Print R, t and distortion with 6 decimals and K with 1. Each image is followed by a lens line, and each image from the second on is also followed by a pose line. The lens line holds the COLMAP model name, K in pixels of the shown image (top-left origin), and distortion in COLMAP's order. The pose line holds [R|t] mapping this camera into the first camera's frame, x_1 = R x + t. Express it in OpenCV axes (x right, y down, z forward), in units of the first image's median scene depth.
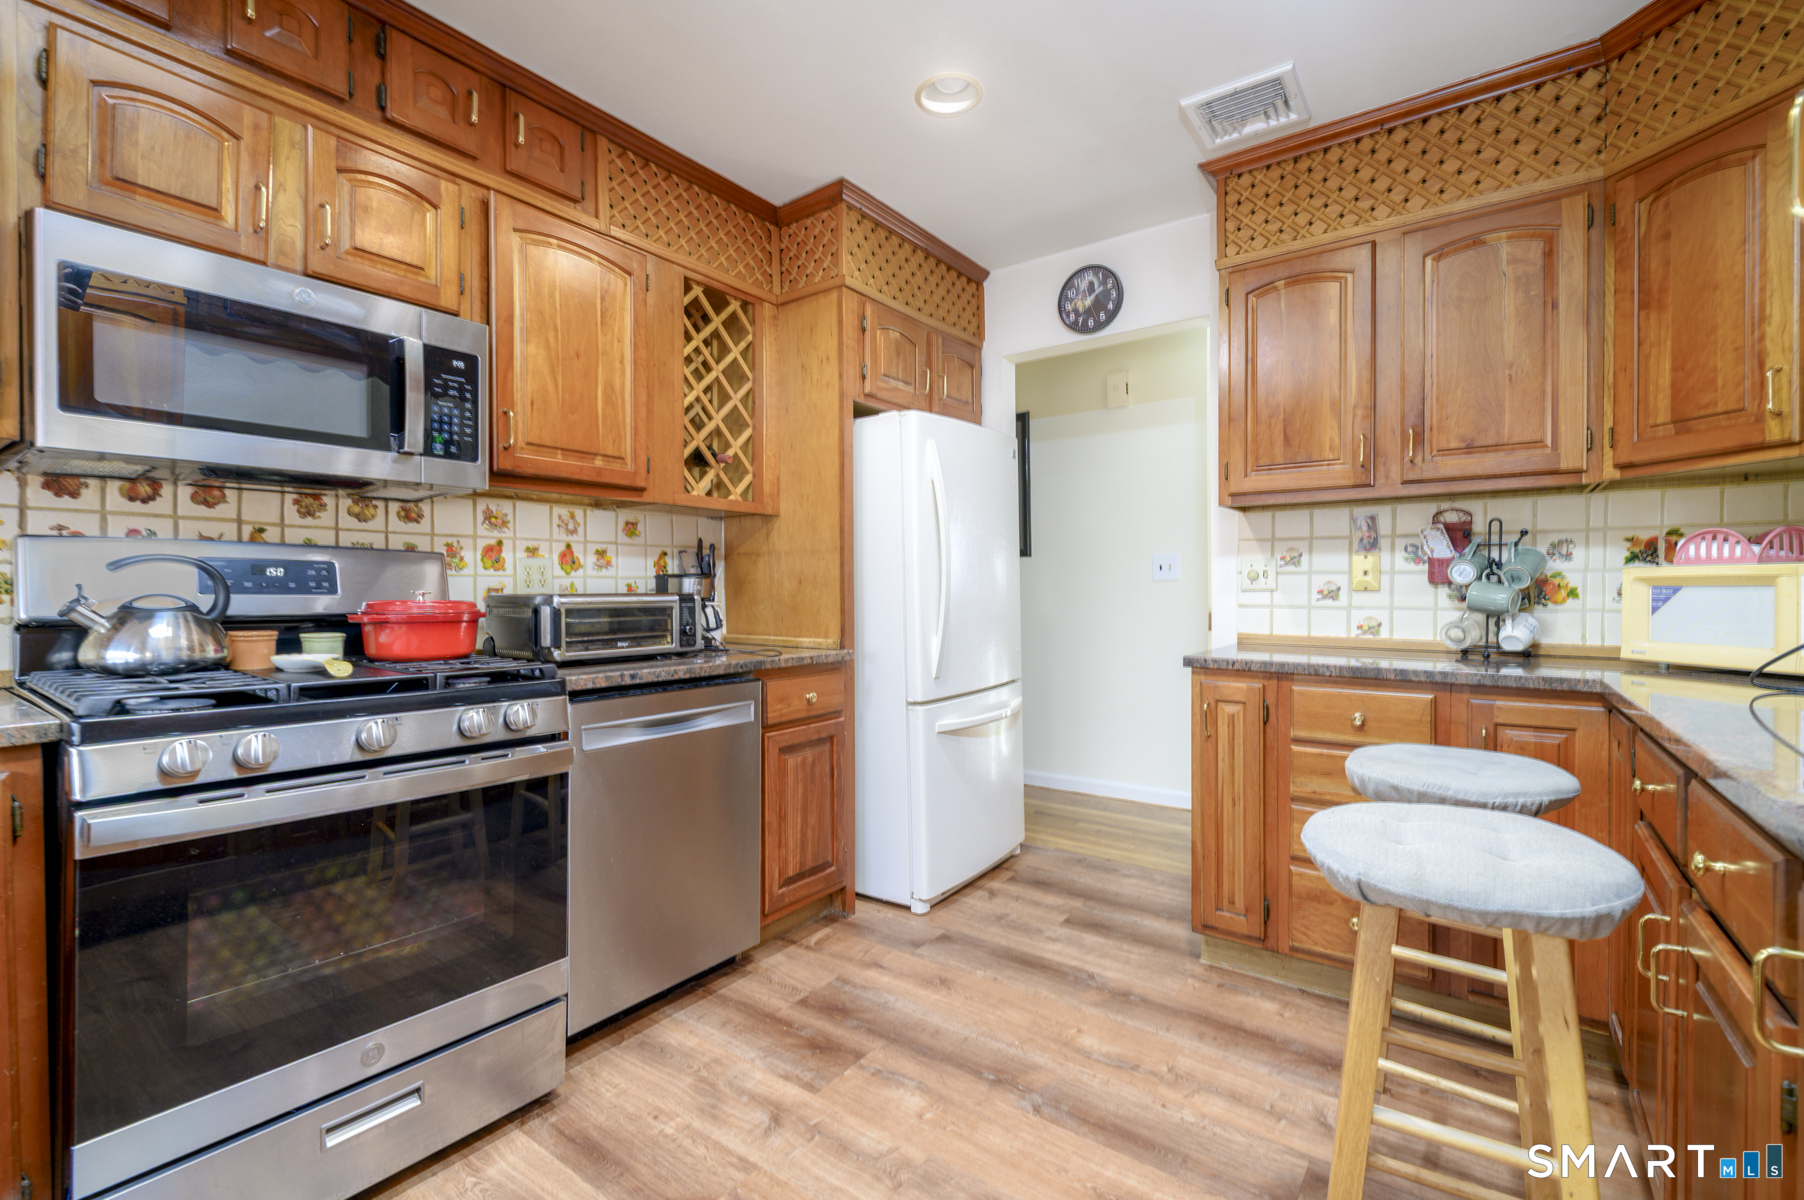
lens RADIAL K [[792.3, 0, 902.7], [0, 792.3, 596.2], [0, 0, 1]] dist [-0.000031, -0.000756]
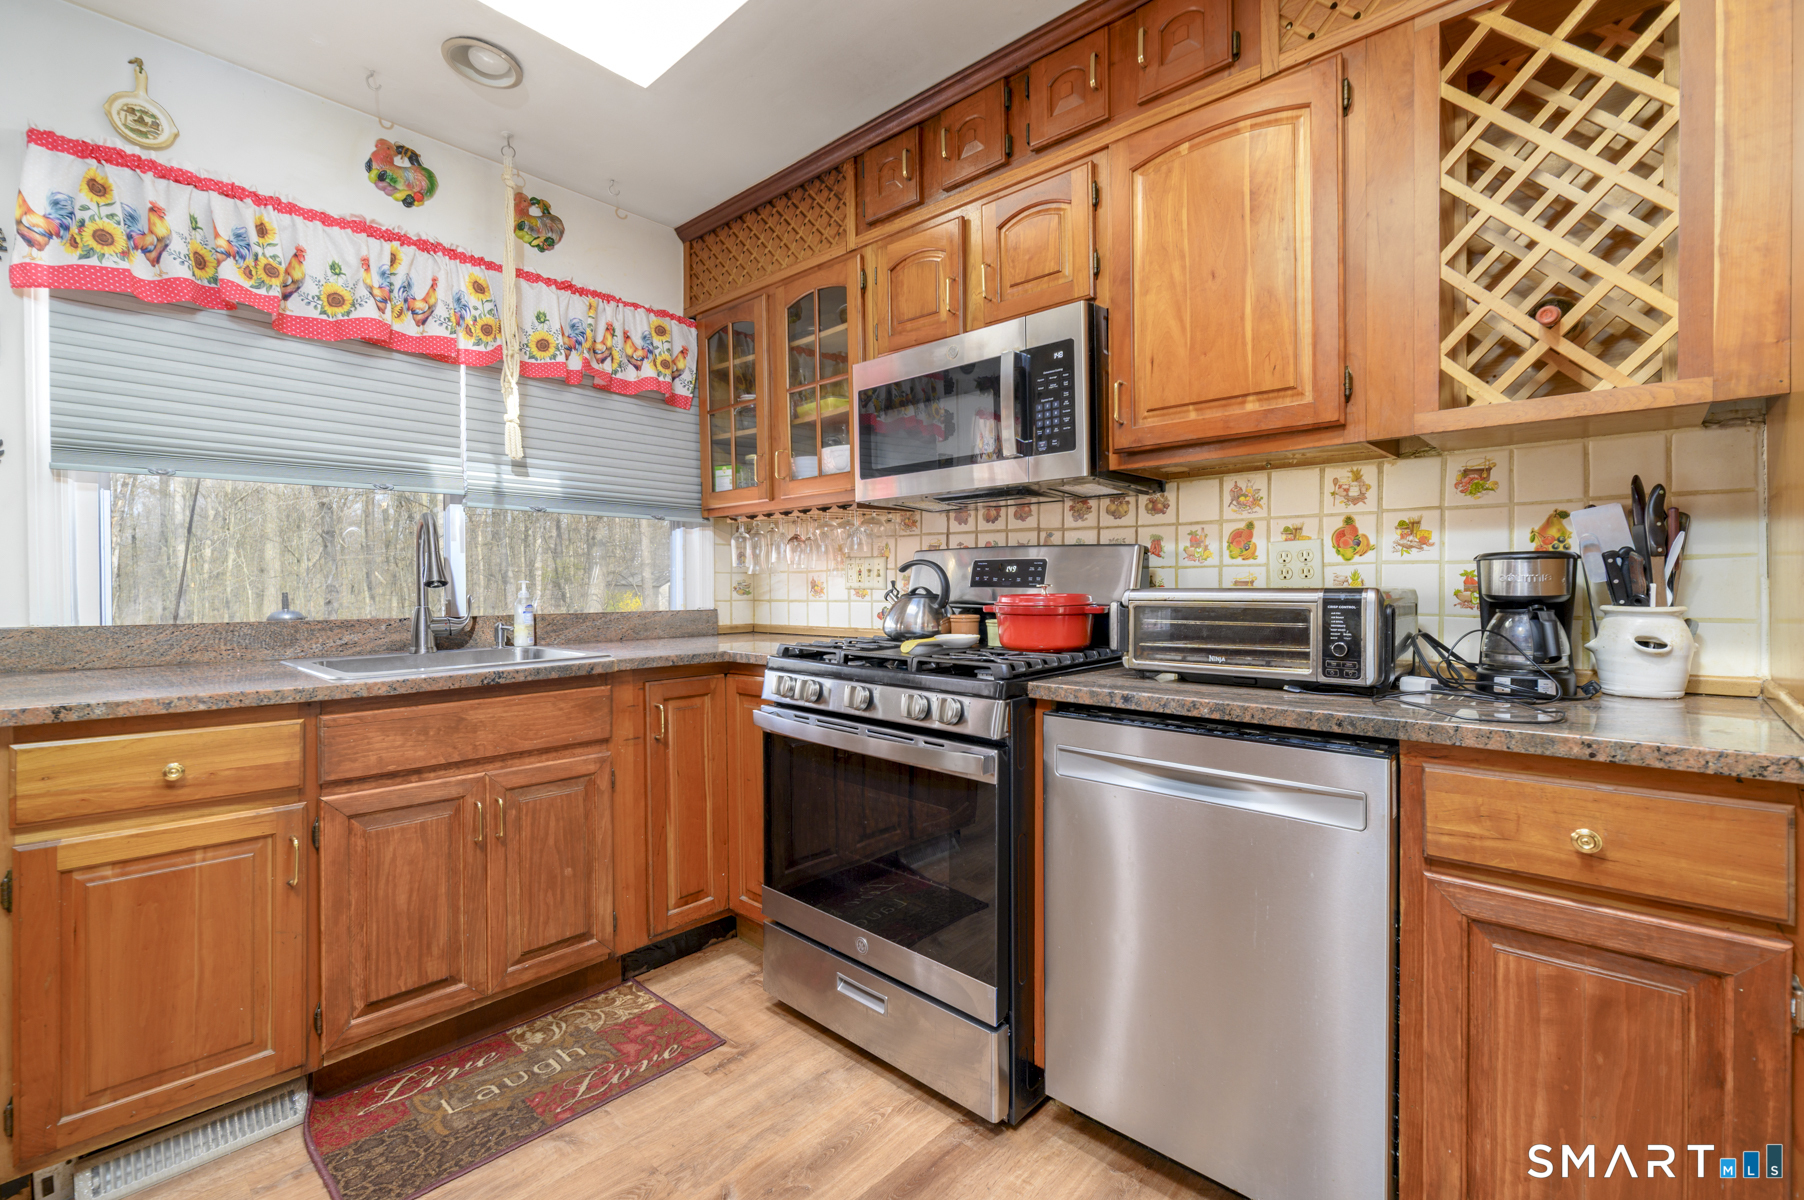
lens RADIAL K [[792.3, 0, 900.6], [0, 792.3, 598.4], [0, 0, 1]] dist [-0.000031, -0.000756]
pose [[-0.120102, 0.018629, -0.992587, 0.361553], [-0.003183, 0.999812, 0.019149, -0.006122], [0.992757, 0.005459, -0.120020, 0.745854]]
